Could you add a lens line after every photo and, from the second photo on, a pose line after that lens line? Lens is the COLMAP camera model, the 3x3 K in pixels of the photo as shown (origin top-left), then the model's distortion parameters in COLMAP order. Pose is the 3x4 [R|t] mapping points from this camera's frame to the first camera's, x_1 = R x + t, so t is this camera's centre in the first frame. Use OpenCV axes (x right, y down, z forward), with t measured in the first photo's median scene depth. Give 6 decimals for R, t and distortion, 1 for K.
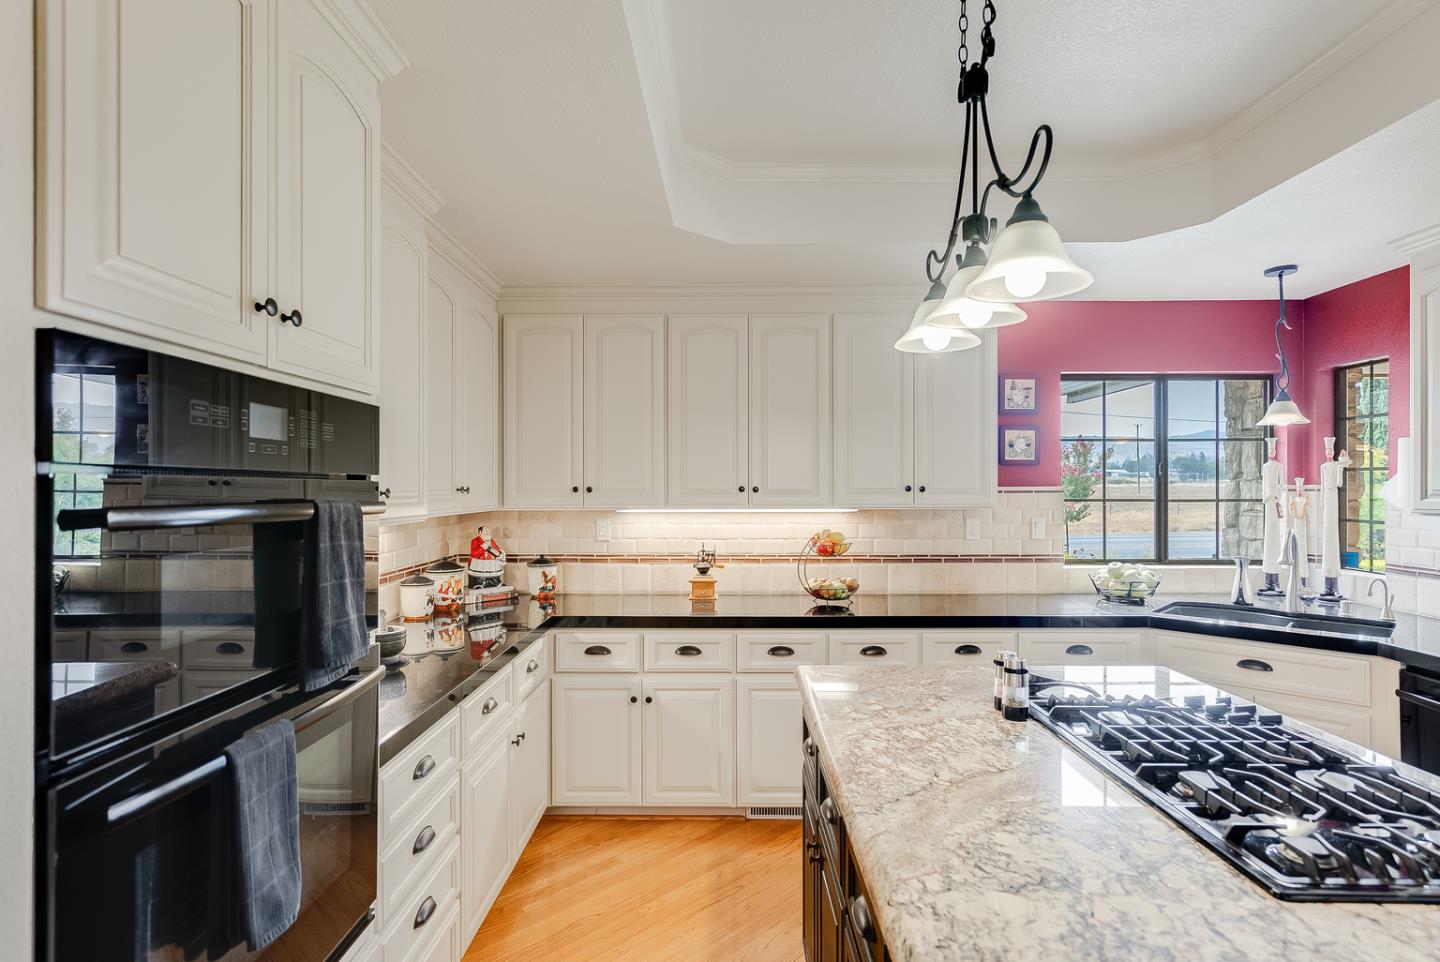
lens RADIAL K [[733.9, 0, 705.0], [0, 733.9, 486.4], [0, 0, 1]] dist [0.001969, 0.001126]
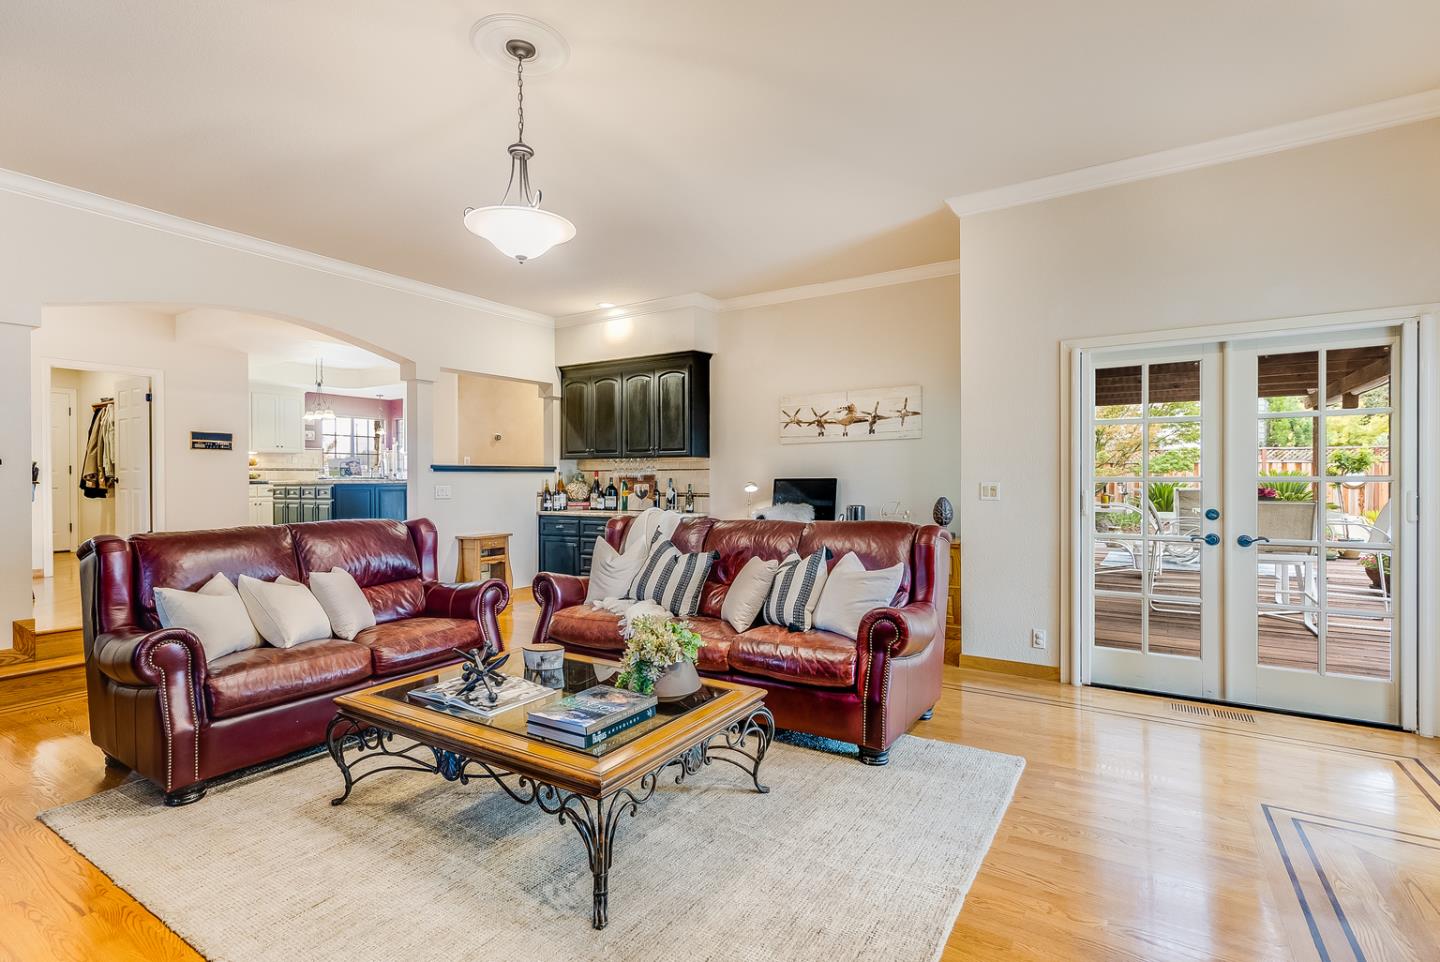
lens RADIAL K [[708.6, 0, 727.1], [0, 708.6, 485.0], [0, 0, 1]] dist [0.001764, -0.000129]
pose [[0.531901, -0.001080, 0.846806, -1.366190], [-0.002032, 0.999995, 0.002552, 0.166510], [-0.846804, -0.003078, 0.531896, -2.447516]]
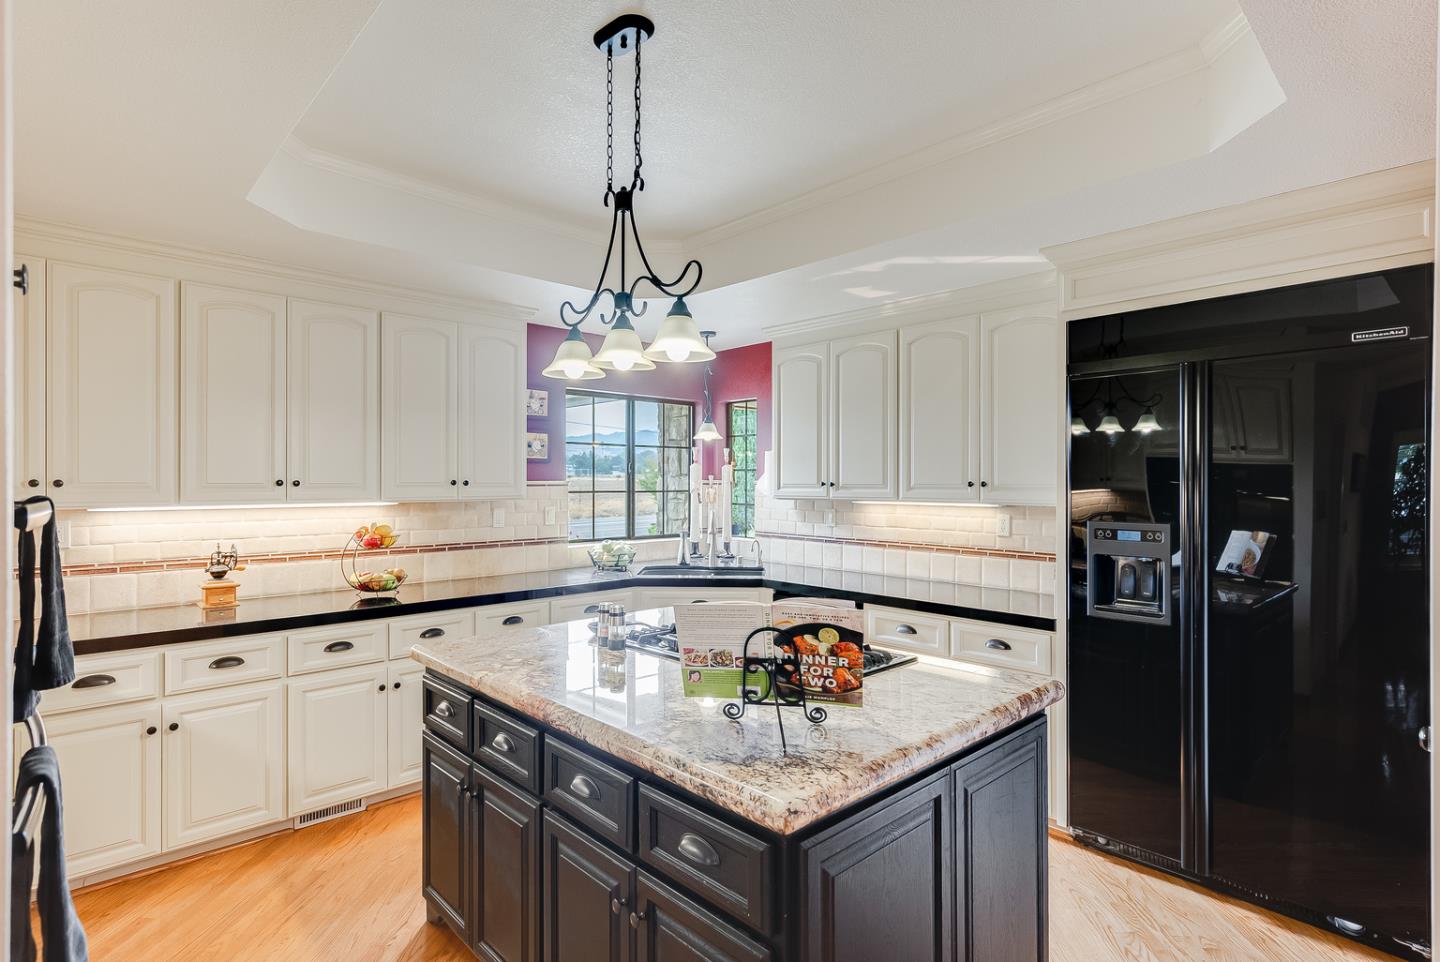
lens RADIAL K [[733.9, 0, 734.1], [0, 733.9, 480.6], [0, 0, 1]] dist [0.001969, 0.001126]
pose [[0.709704, 0.002842, 0.704494, -0.193430], [-0.003712, 0.999993, -0.000295, -0.000809], [-0.704490, -0.002406, 0.709710, -0.068031]]
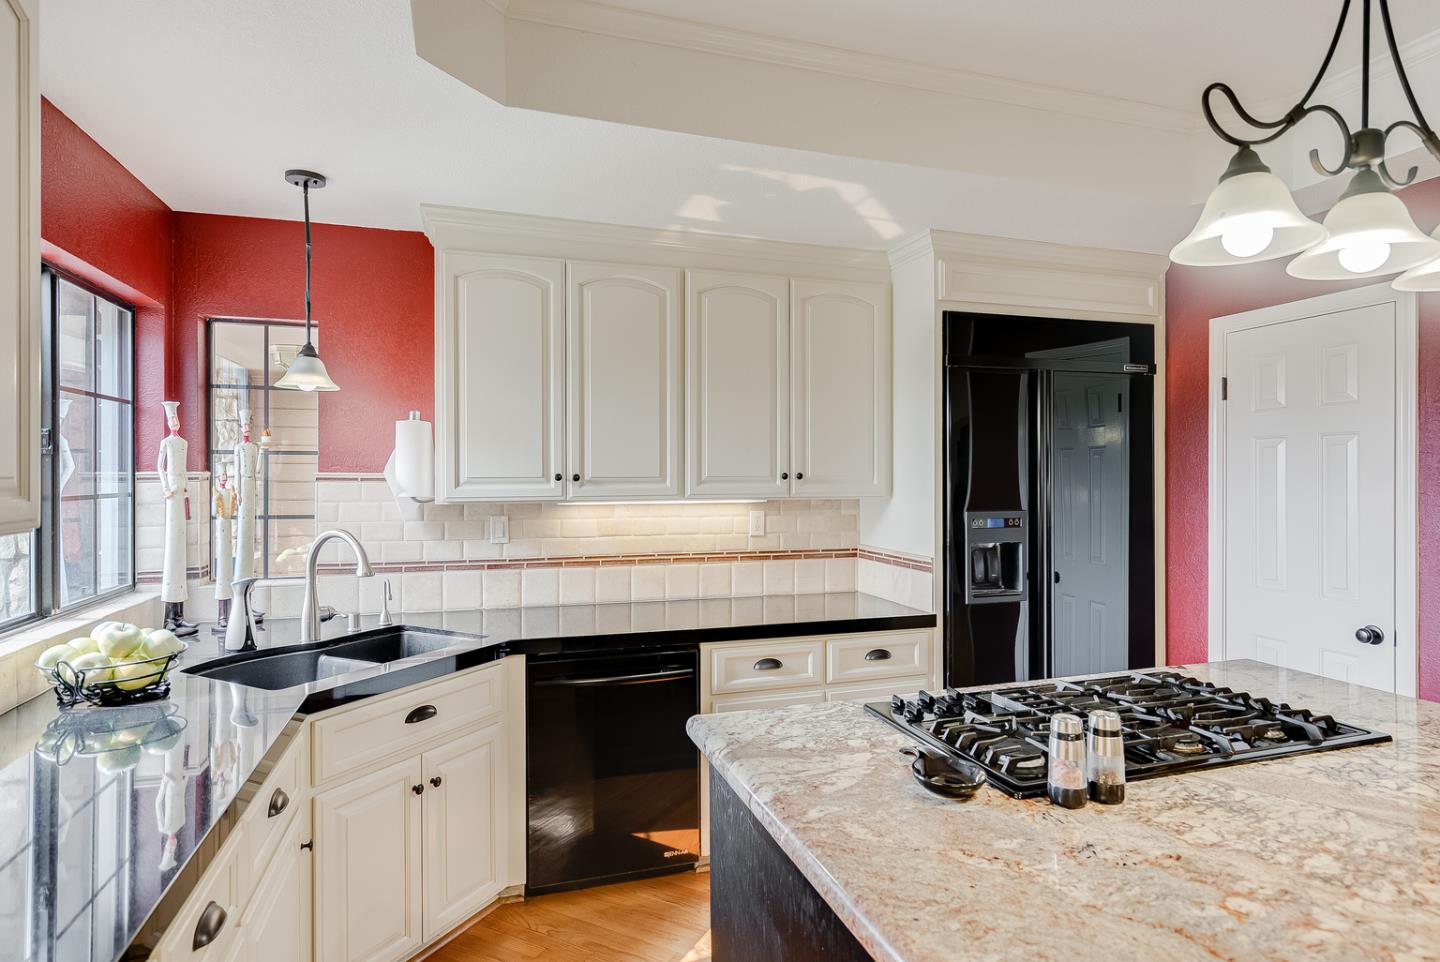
lens RADIAL K [[785.9, 0, 718.0], [0, 785.9, 477.5], [0, 0, 1]] dist [0.004526, -0.000880]
pose [[-0.317311, 0.002417, 0.948318, -0.088292], [0.000656, 0.999997, -0.002330, 0.006568], [-0.948321, -0.000117, -0.317312, 0.810778]]
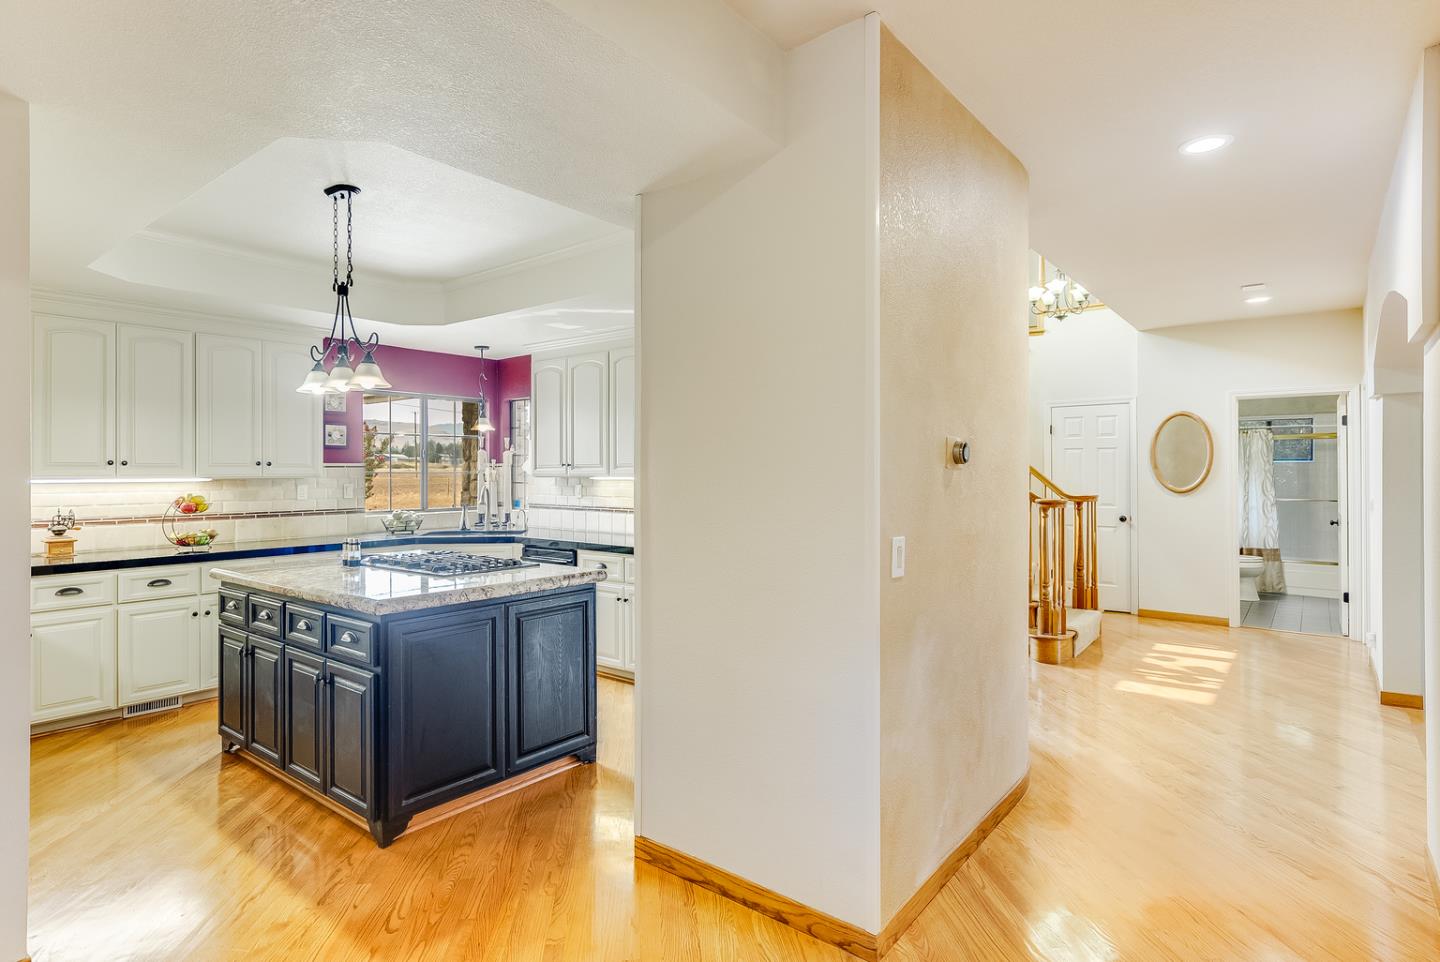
lens RADIAL K [[733.9, 0, 725.5], [0, 733.9, 467.6], [0, 0, 1]] dist [0.001969, 0.001126]
pose [[0.596020, 0.003055, 0.802964, -0.322692], [0.000172, 0.999992, -0.003932, 0.016714], [-0.802970, 0.002482, 0.596015, -0.569644]]
